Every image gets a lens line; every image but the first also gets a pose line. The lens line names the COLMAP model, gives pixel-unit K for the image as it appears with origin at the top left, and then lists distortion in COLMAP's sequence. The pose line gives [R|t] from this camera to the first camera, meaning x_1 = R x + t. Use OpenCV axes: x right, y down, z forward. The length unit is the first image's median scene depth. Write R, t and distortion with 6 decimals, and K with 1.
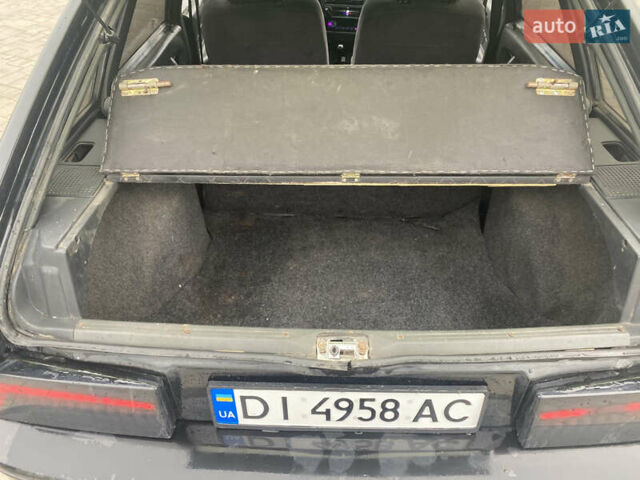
lens RADIAL K [[495.1, 0, 316.7], [0, 495.1, 236.4], [0, 0, 1]] dist [0.014654, -0.002791]
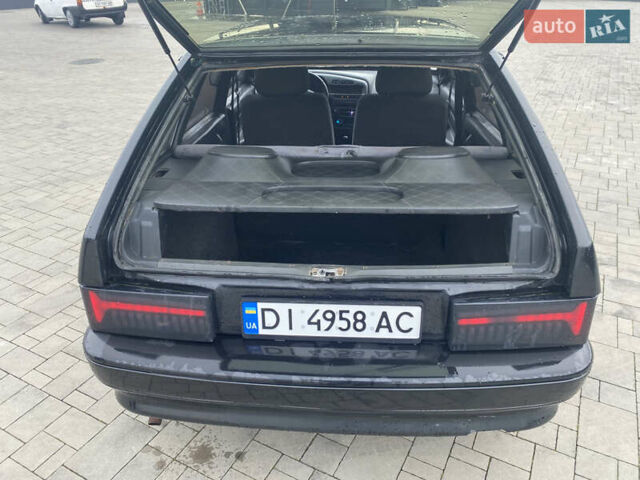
lens RADIAL K [[495.1, 0, 325.0], [0, 495.1, 241.6], [0, 0, 1]] dist [0.014654, -0.002791]
pose [[0.999641, 0.013802, -0.022946, 0.072836], [-0.018427, 0.976323, -0.215530, 0.436245], [0.019428, 0.215876, 0.976228, -0.515336]]
